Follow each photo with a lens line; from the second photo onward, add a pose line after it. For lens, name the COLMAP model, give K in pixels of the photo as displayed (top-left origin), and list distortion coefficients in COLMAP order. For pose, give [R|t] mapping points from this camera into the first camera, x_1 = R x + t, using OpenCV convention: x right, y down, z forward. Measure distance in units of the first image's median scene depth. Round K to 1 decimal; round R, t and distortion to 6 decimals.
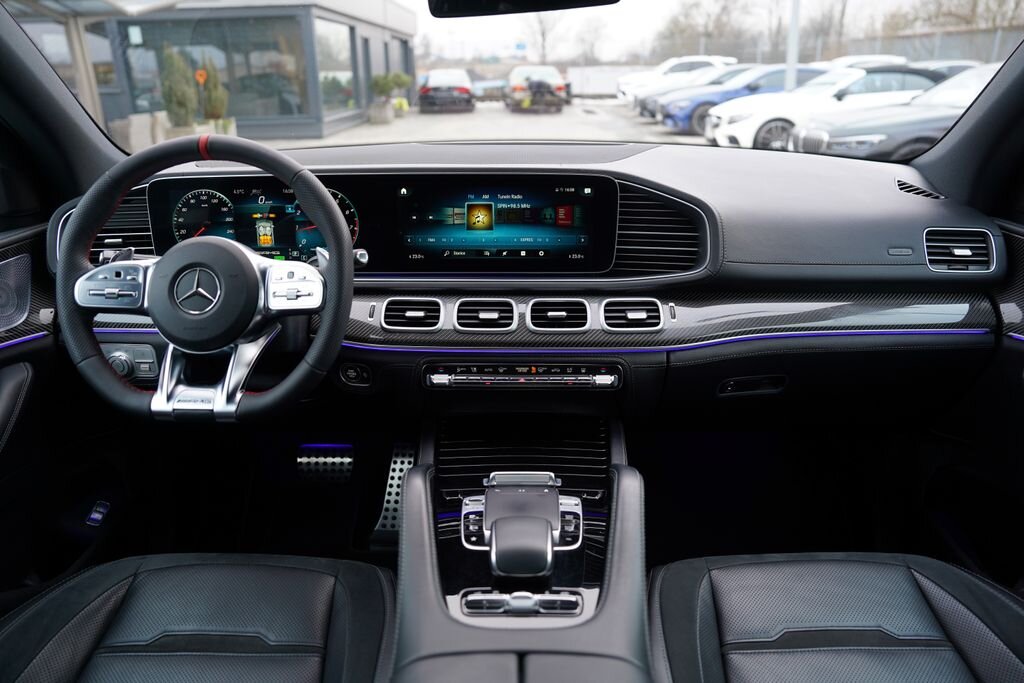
lens RADIAL K [[705.3, 0, 510.9], [0, 705.3, 327.4], [0, 0, 1]] dist [-0.114409, 0.088924]
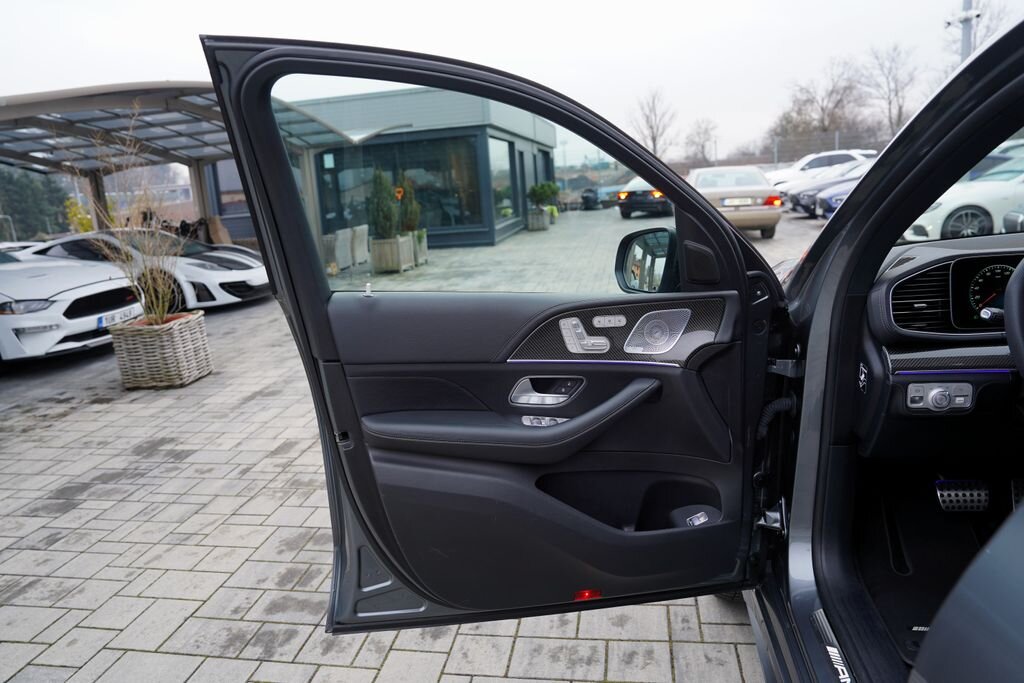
lens RADIAL K [[698.9, 0, 509.7], [0, 698.9, 337.1], [0, 0, 1]] dist [-0.105040, 0.076228]
pose [[0.986563, -0.024972, -0.161463, -0.124643], [0.003957, 0.991613, -0.129184, 0.010921], [0.163334, 0.126809, 0.978387, -0.043741]]
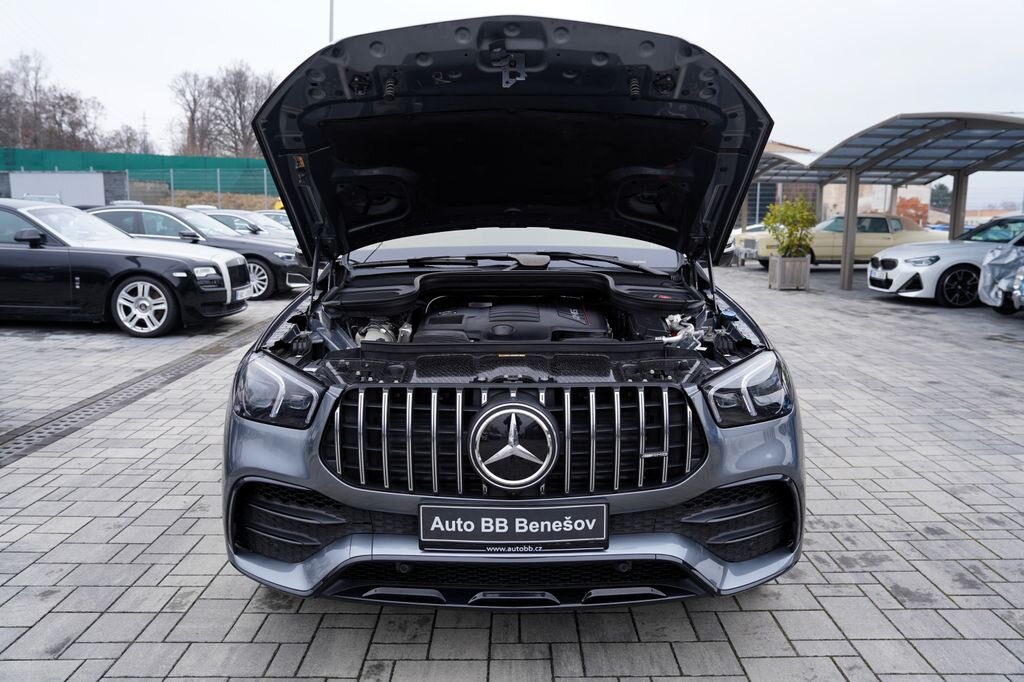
lens RADIAL K [[788.5, 0, 512.0], [0, 788.5, 341.0], [0, 0, 1]] dist [-0.079063, 0.096972]
pose [[-0.999878, 0.009567, -0.012348, 0.008099], [0.002216, 0.869394, 0.494115, -0.172962], [0.015462, 0.494027, -0.869309, 0.462241]]
